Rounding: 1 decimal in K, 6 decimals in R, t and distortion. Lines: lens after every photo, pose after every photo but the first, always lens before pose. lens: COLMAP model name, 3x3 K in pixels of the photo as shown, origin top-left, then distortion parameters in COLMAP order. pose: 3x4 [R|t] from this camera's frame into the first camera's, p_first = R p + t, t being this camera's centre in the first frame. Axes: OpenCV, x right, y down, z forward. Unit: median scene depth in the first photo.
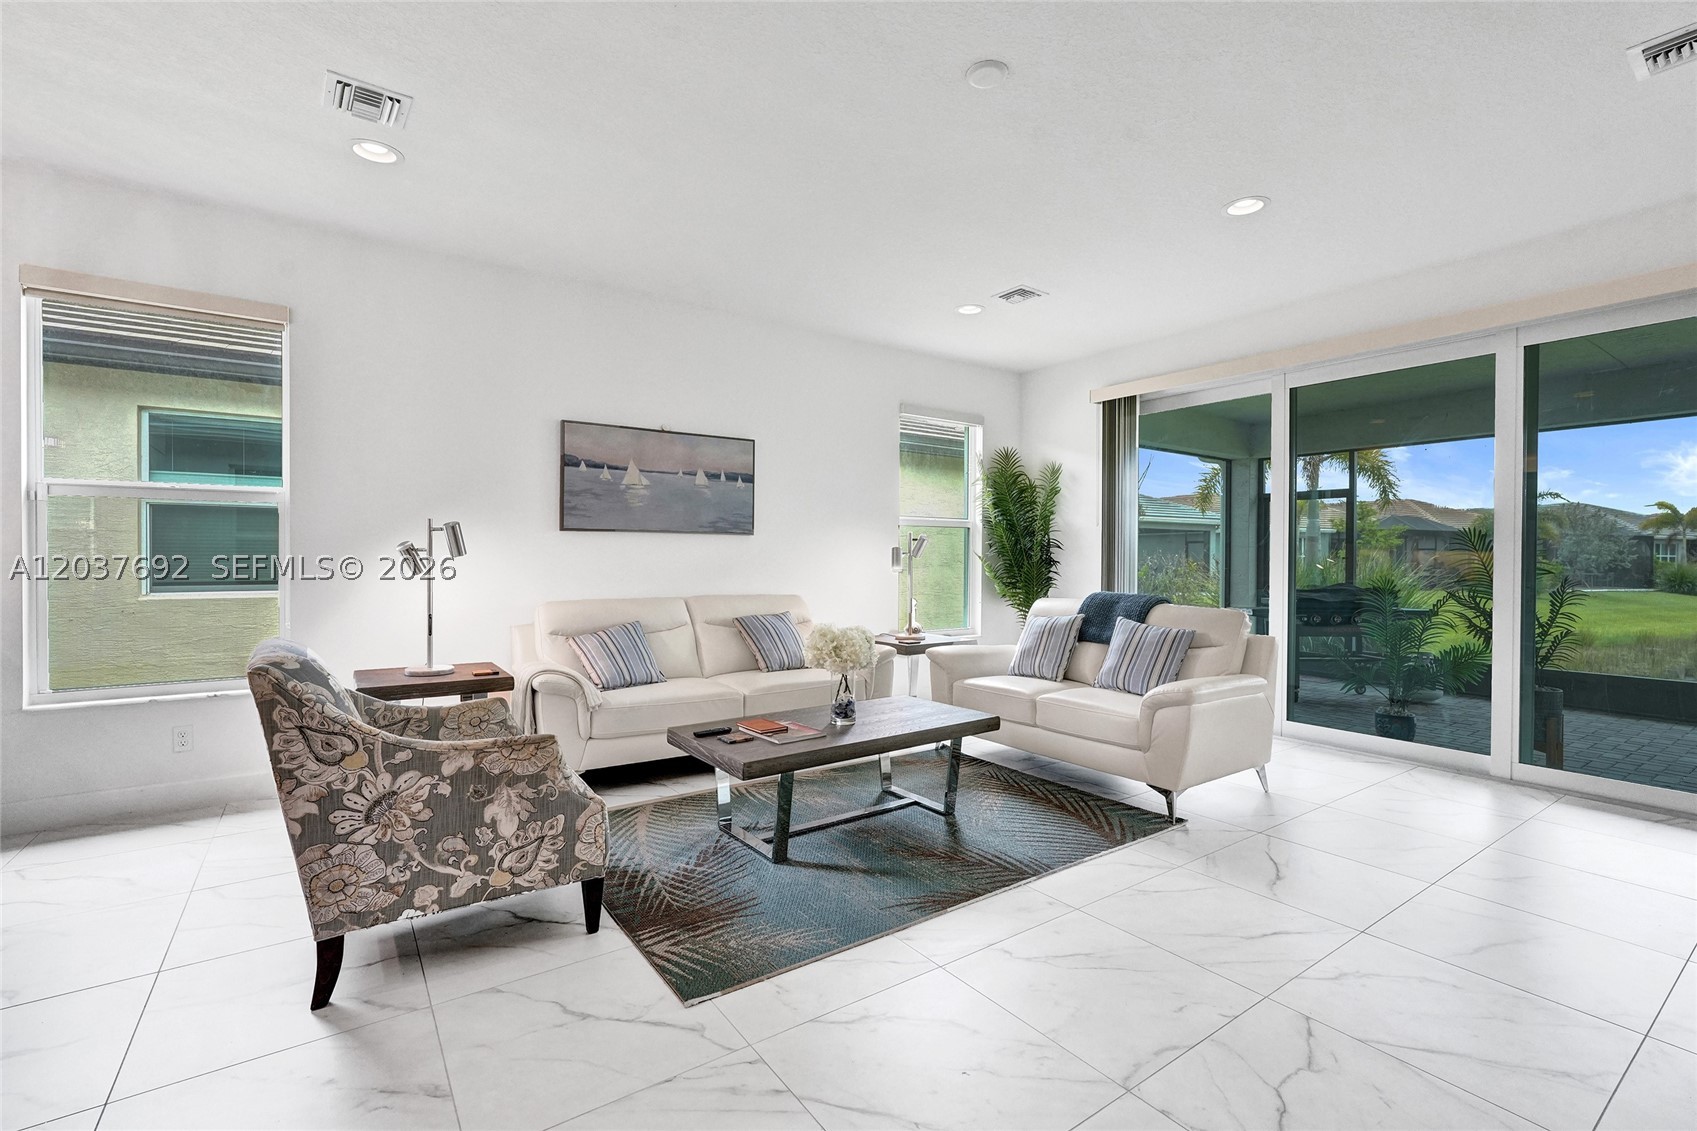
lens RADIAL K [[747.2, 0, 846.9], [0, 747.2, 567.3], [0, 0, 1]] dist [-0.003628, 0.000176]
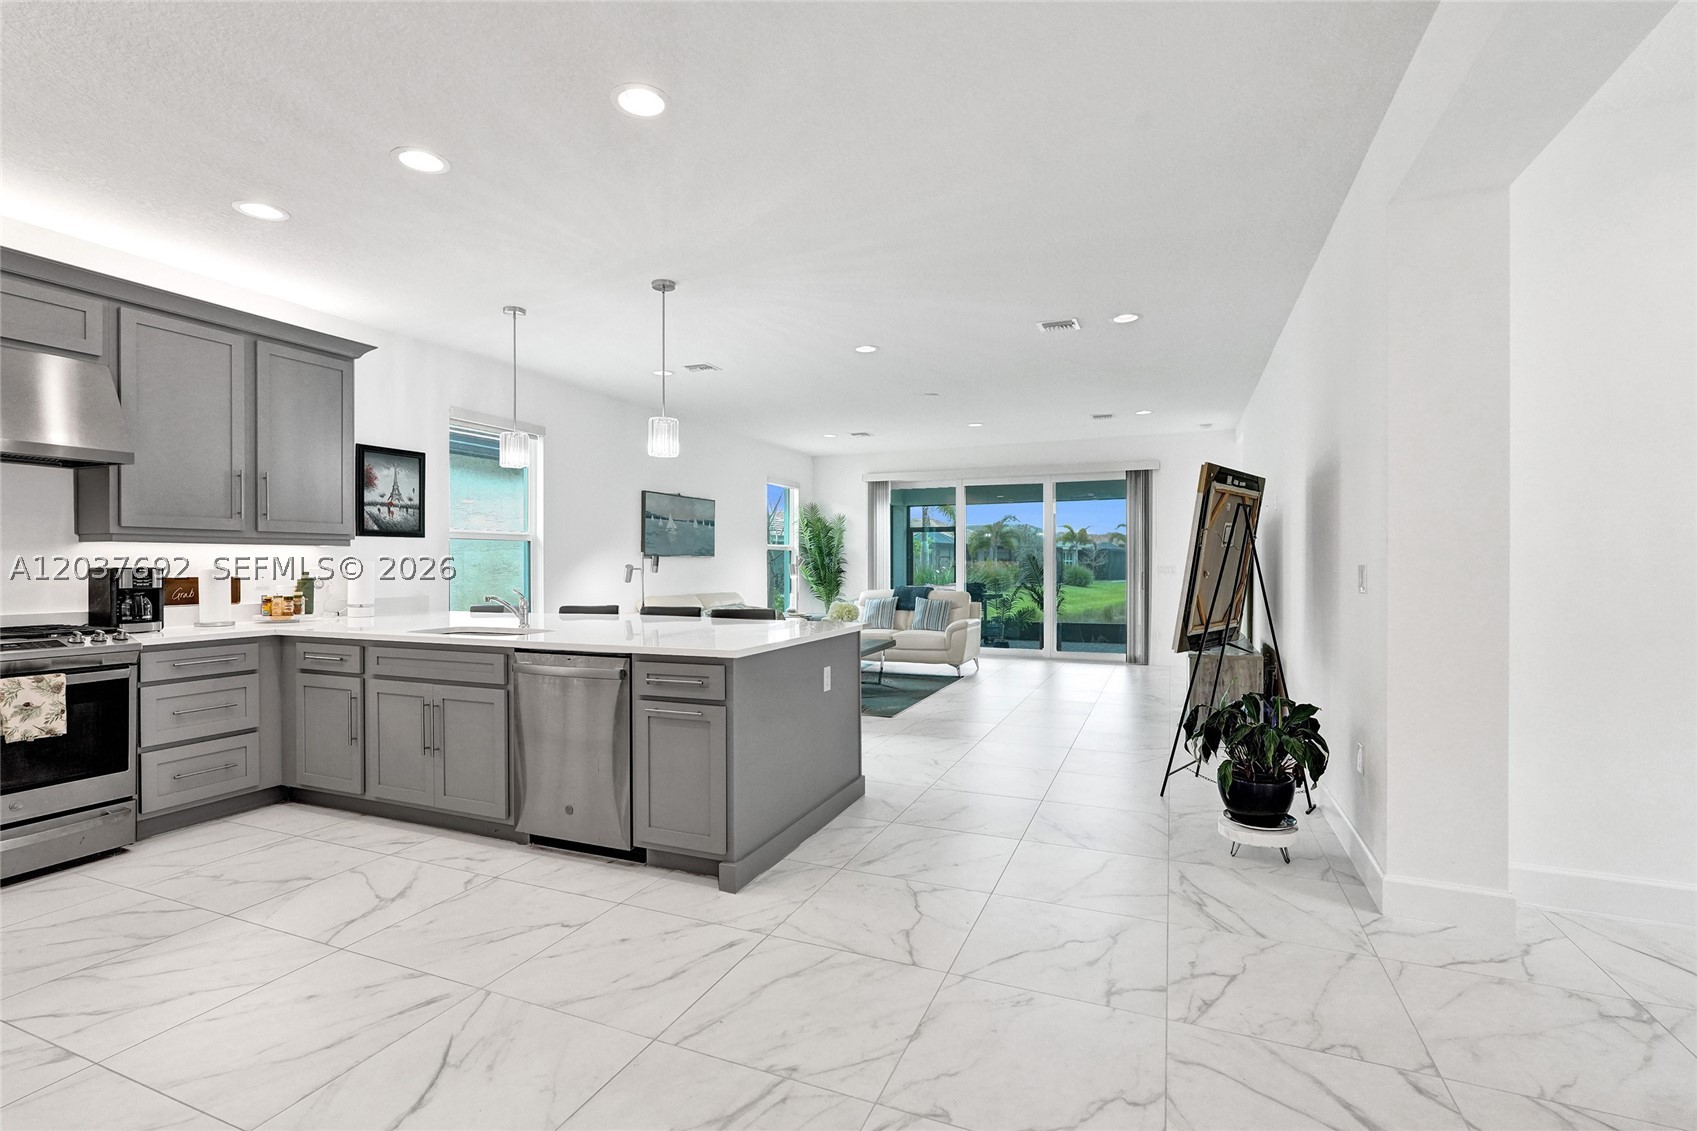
lens RADIAL K [[773.2, 0, 848.5], [0, 773.2, 565.5], [0, 0, 1]] dist [-0.001086, 0.000049]
pose [[0.846434, -0.007019, 0.532447, -1.237975], [0.012801, 0.999892, -0.007170, -0.013080], [-0.532339, 0.012885, 0.846433, -0.971638]]
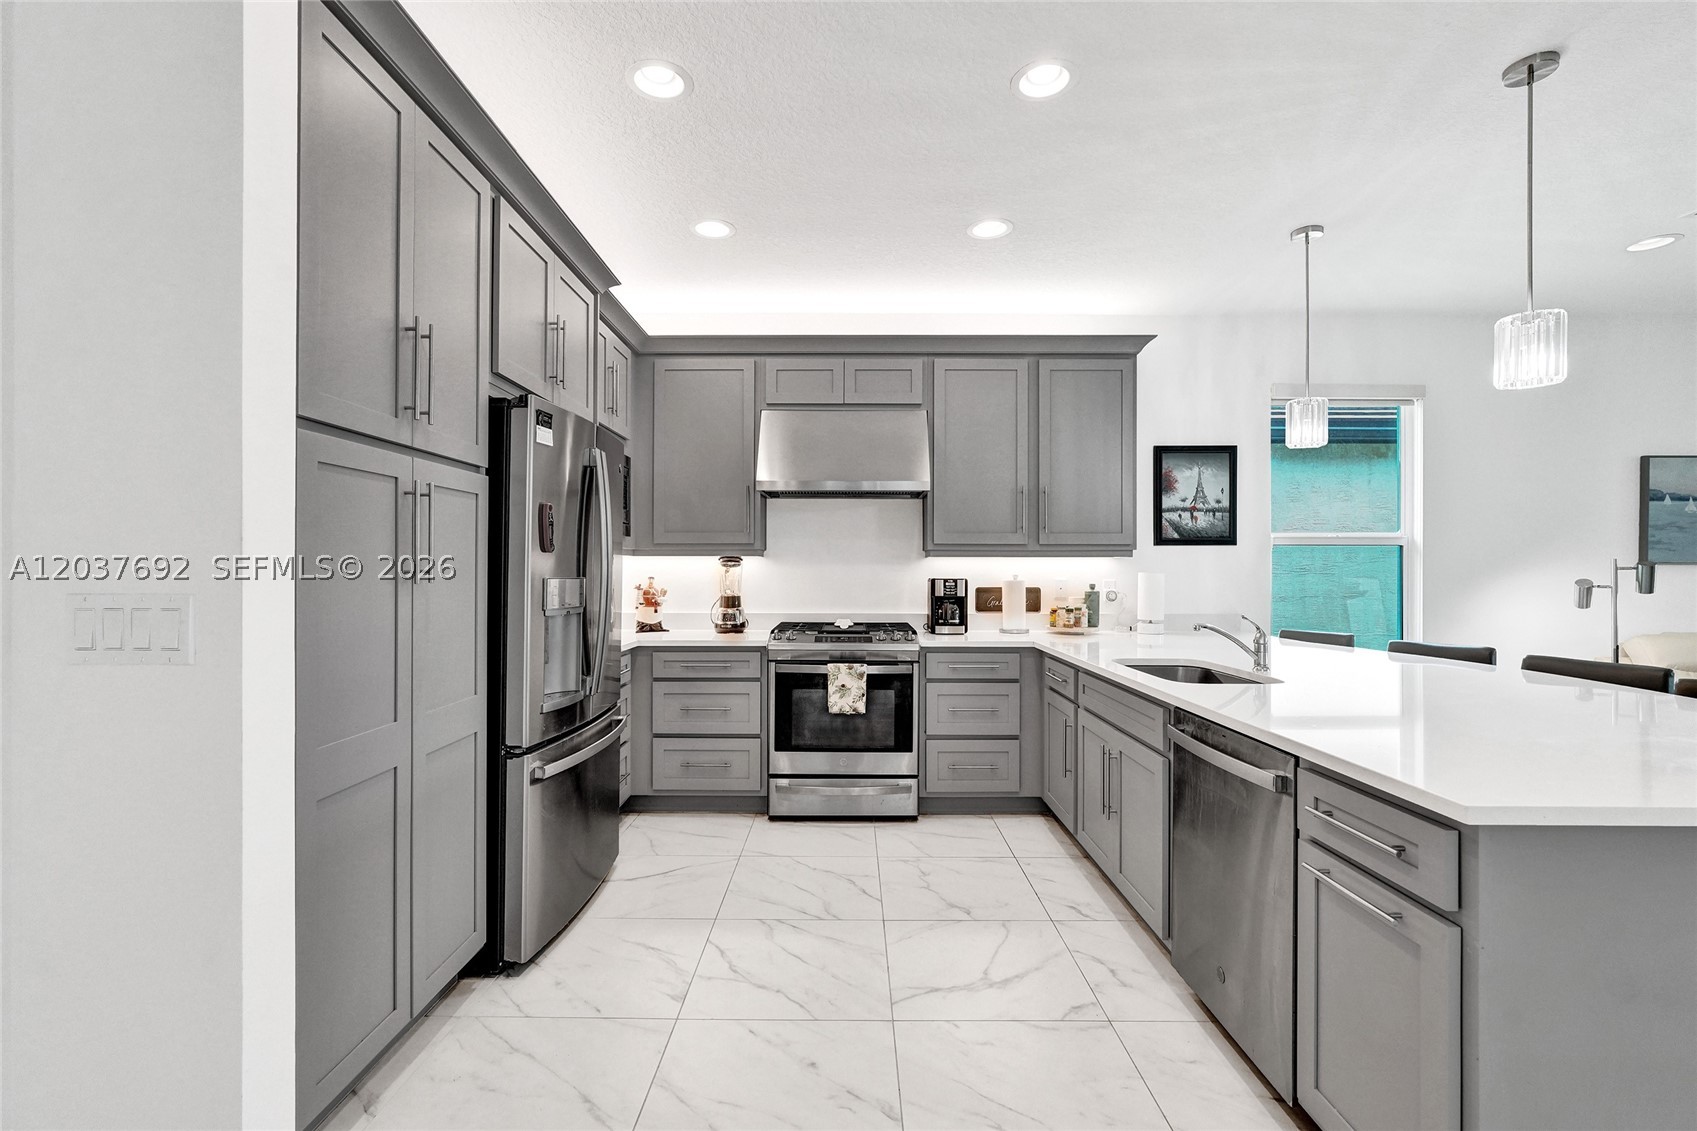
lens RADIAL K [[756.0, 0, 846.6], [0, 756.0, 568.6], [0, 0, 1]] dist [-0.001817, 0.000334]
pose [[0.817318, -0.002527, -0.576182, -0.910025], [-0.007316, 0.999864, -0.014764, -0.028288], [0.576141, 0.016282, 0.817188, -0.616322]]
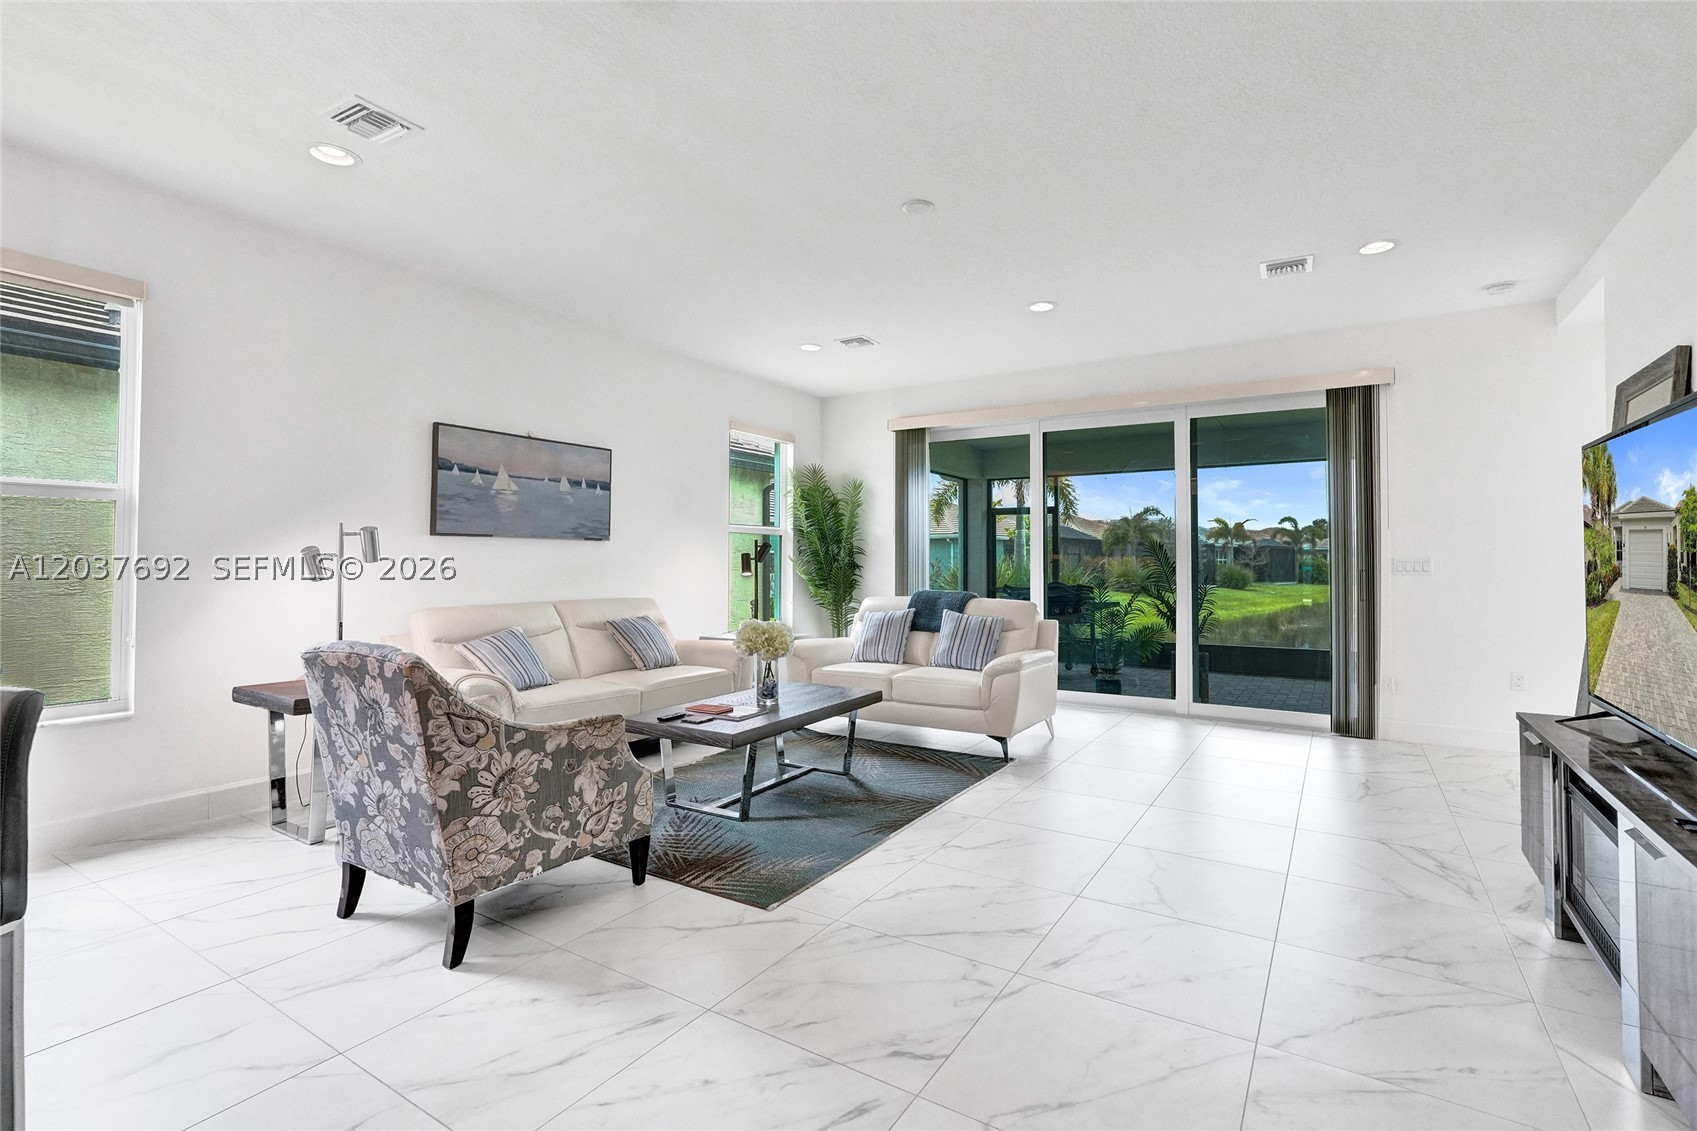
lens RADIAL K [[781.3, 0, 847.3], [0, 781.3, 545.6], [0, 0, 1]] dist [-0.001735, 0.000227]
pose [[0.924478, 0.006138, 0.381187, -0.364807], [0.006880, 0.999439, -0.032780, 0.001498], [-0.381174, 0.032927, 0.923917, -0.193259]]
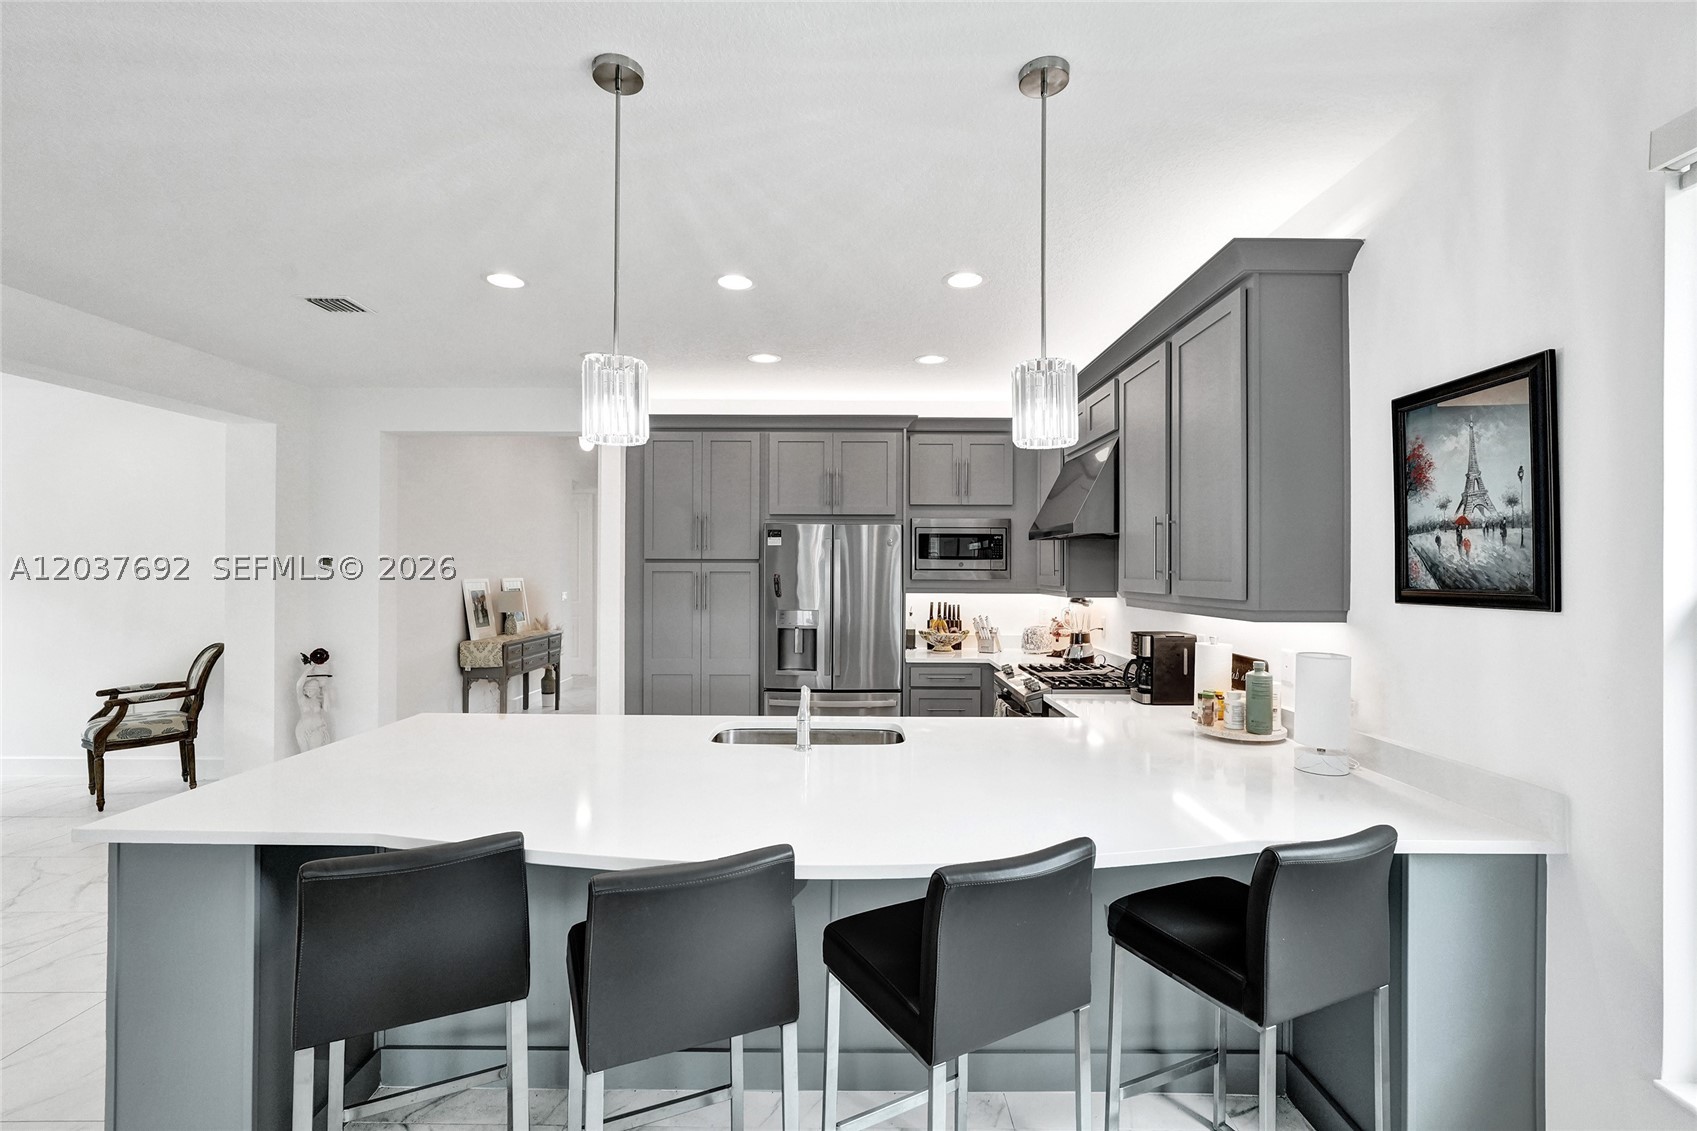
lens RADIAL K [[756.0, 0, 846.6], [0, 756.0, 568.6], [0, 0, 1]] dist [-0.001817, 0.000334]
pose [[-0.579968, -0.005383, -0.814622, -0.410449], [-0.015663, 0.999867, 0.004544, -0.121463], [0.814489, 0.015395, -0.579975, 0.828793]]
